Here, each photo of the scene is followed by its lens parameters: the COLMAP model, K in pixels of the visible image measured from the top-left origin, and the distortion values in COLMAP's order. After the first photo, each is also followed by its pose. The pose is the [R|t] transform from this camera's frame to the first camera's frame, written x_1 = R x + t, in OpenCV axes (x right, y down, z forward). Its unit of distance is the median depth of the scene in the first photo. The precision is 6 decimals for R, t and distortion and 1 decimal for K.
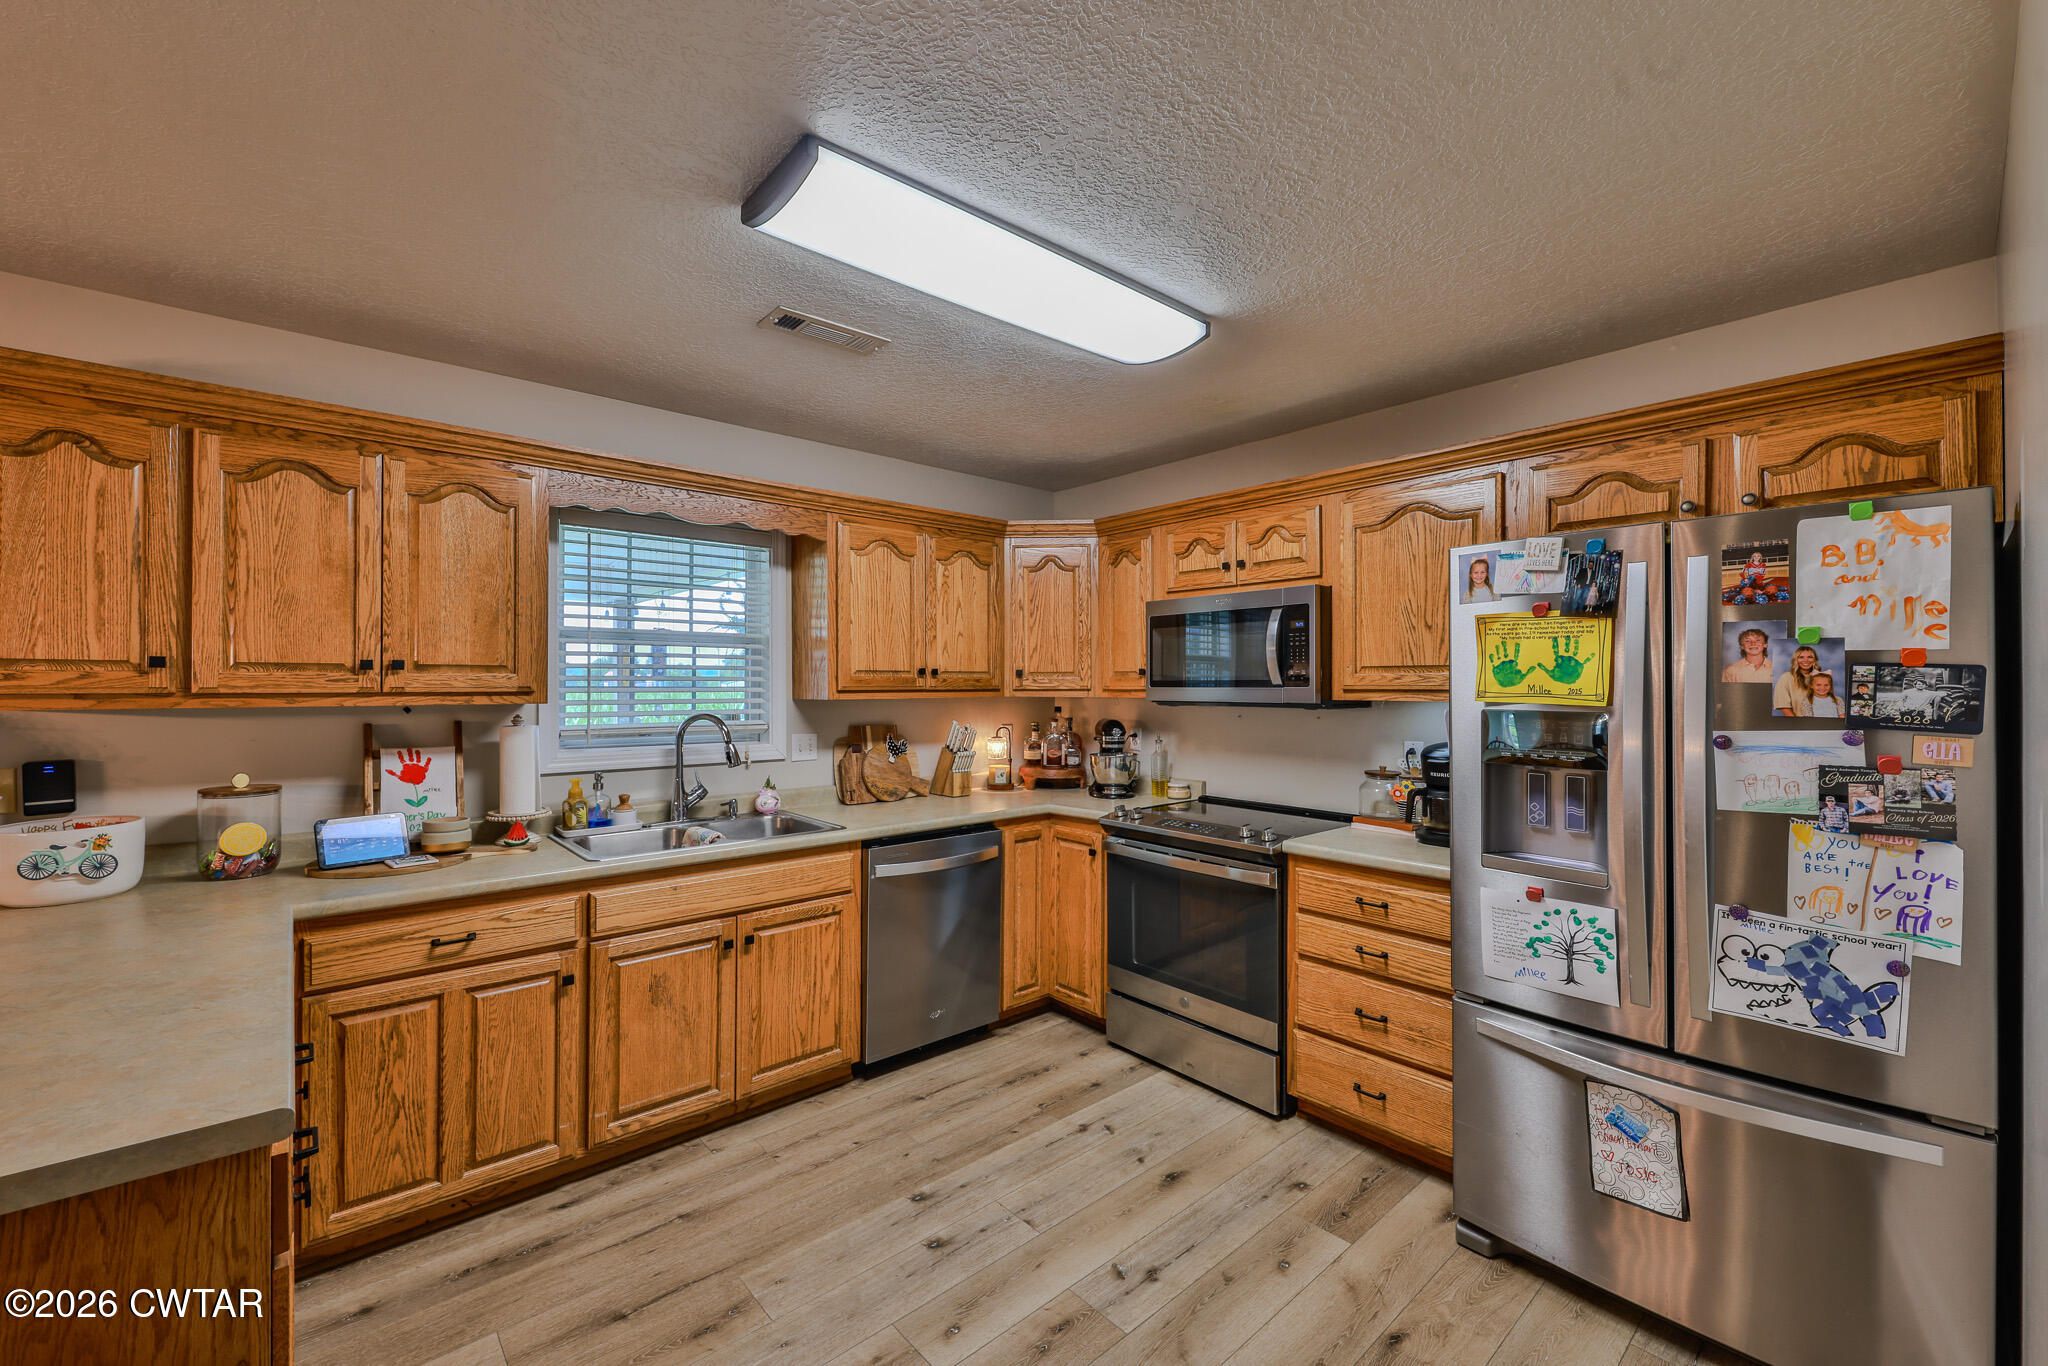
lens RADIAL K [[826.9, 0, 1066.7], [0, 826.9, 681.9], [0, 0, 1]] dist [-0.007018, -0.000726]
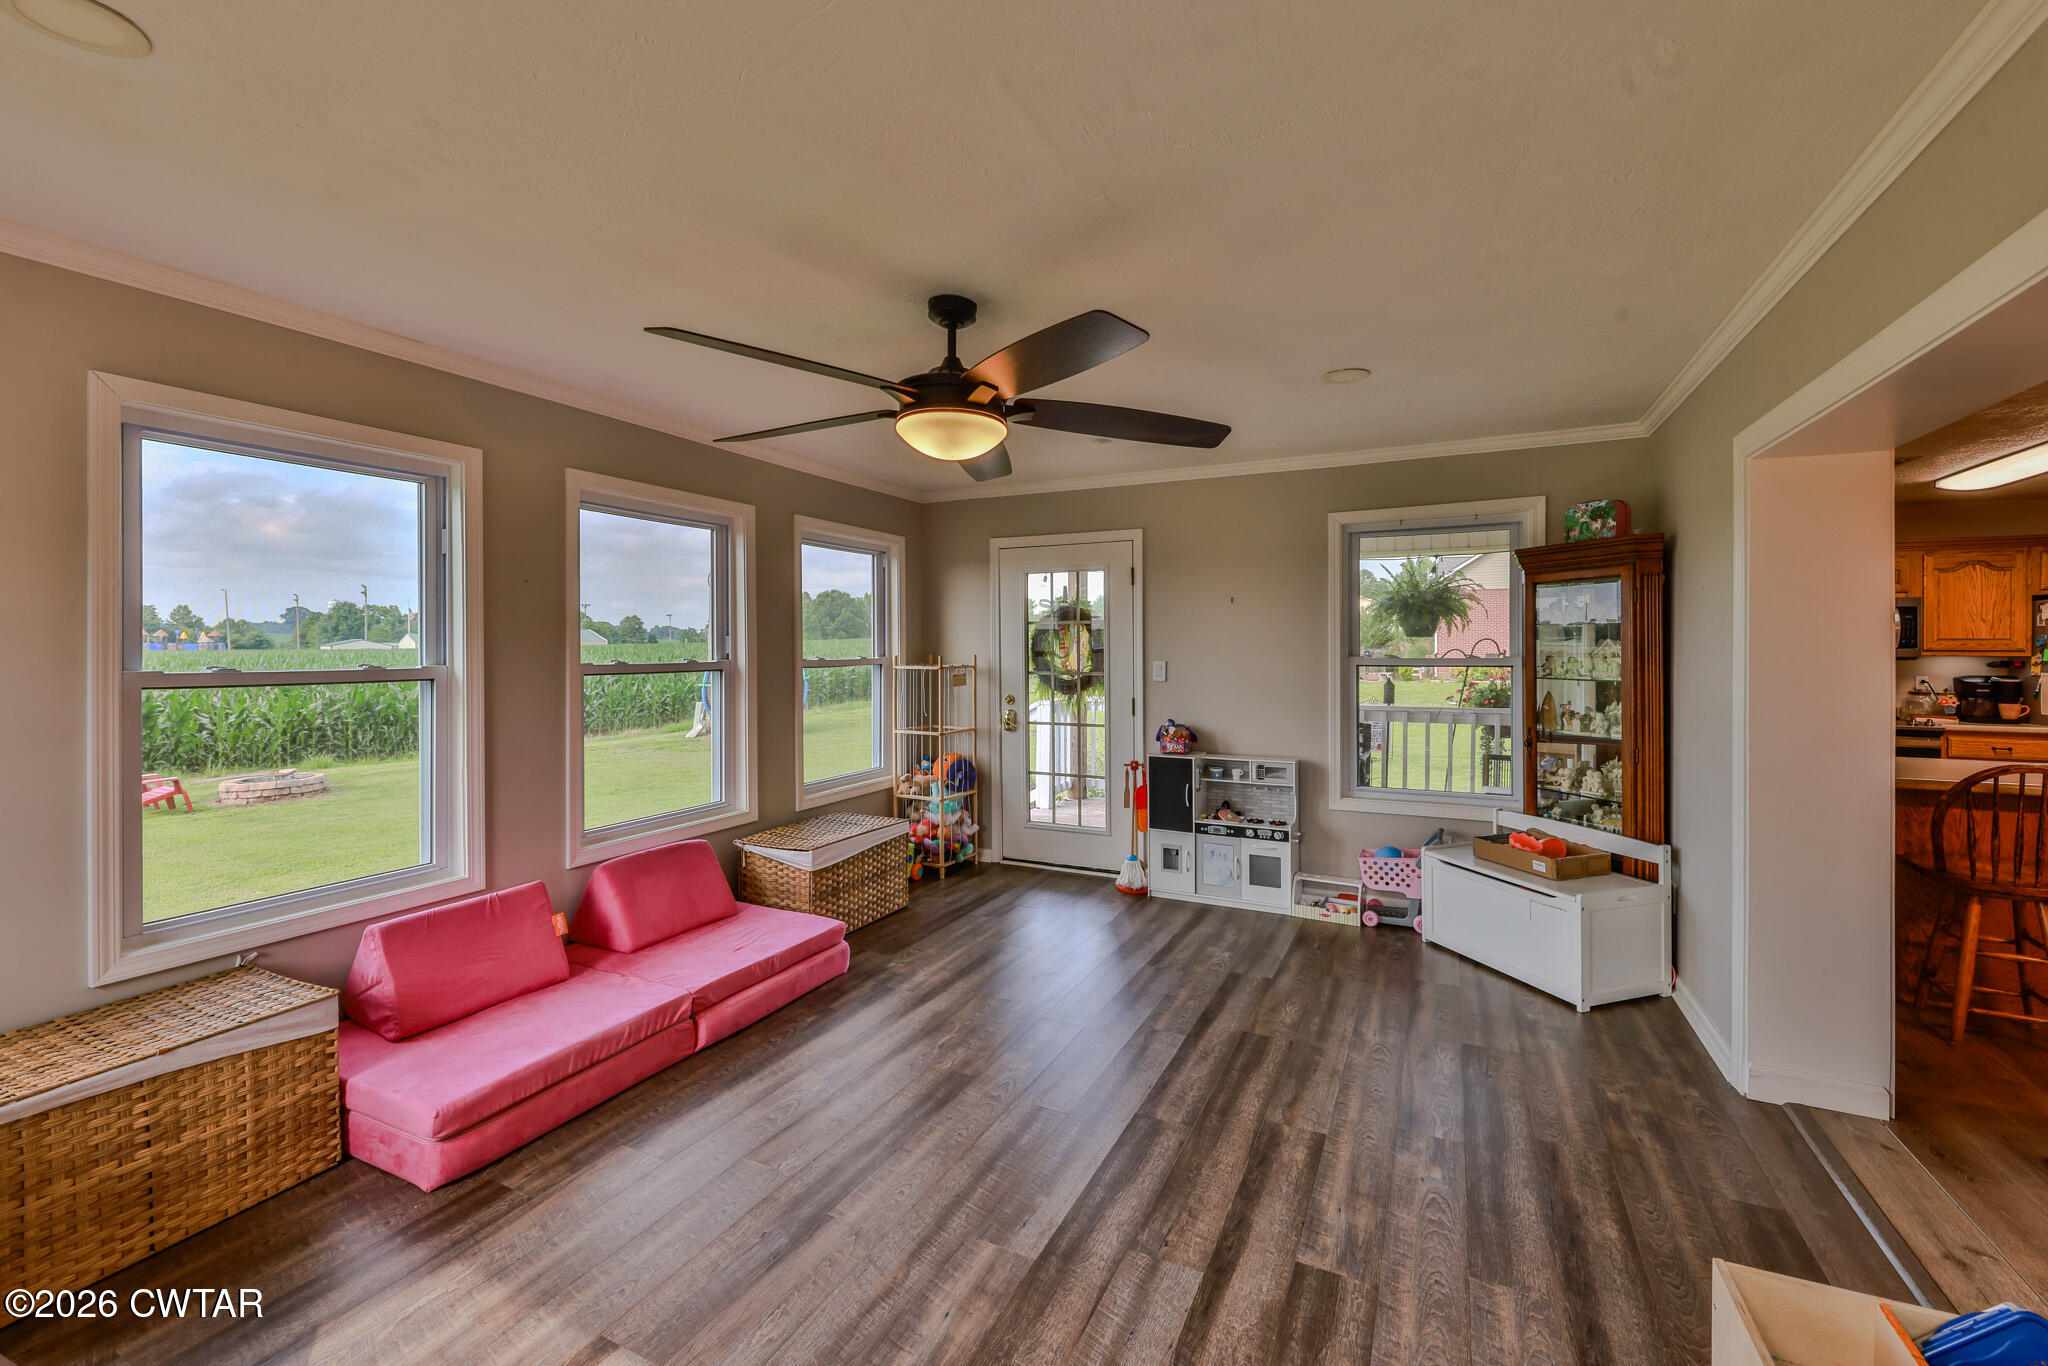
lens RADIAL K [[826.9, 0, 1038.3], [0, 826.9, 653.3], [0, 0, 1]] dist [-0.007018, -0.000726]
pose [[0.926811, 0.001518, 0.375525, -3.640092], [-0.004941, 0.999955, 0.008153, 0.017441], [-0.375495, -0.009412, 0.926777, -0.049511]]
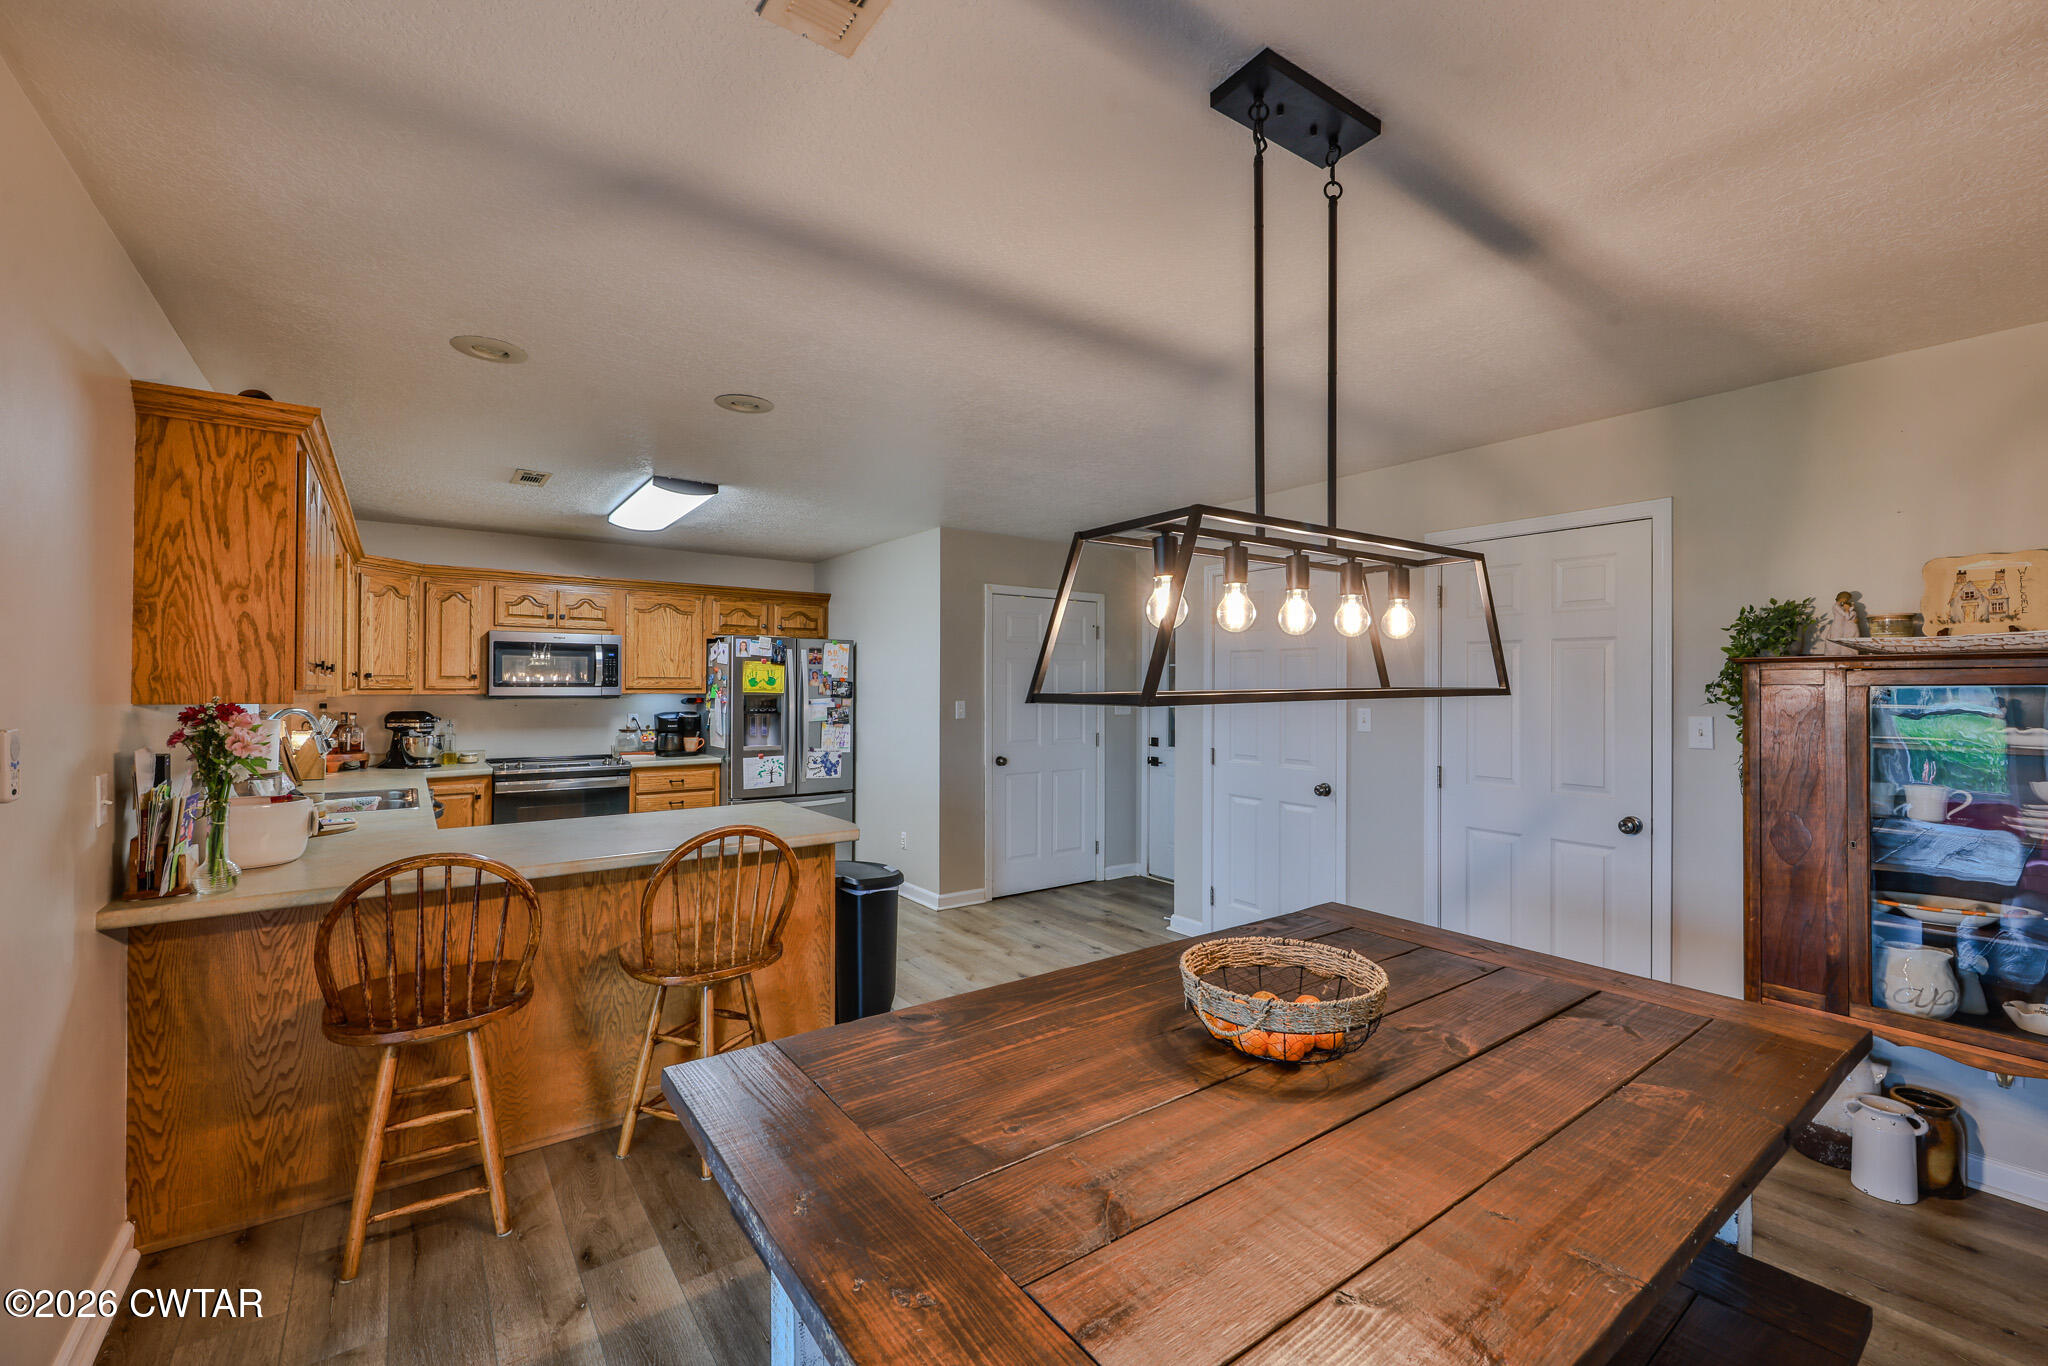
lens RADIAL K [[826.9, 0, 1019.1], [0, 826.9, 684.3], [0, 0, 1]] dist [-0.007018, -0.000726]
pose [[0.091162, 0.003699, 0.995829, -2.409350], [-0.006002, 0.999977, -0.003165, 0.000123], [-0.995818, -0.005689, 0.091183, -0.209662]]
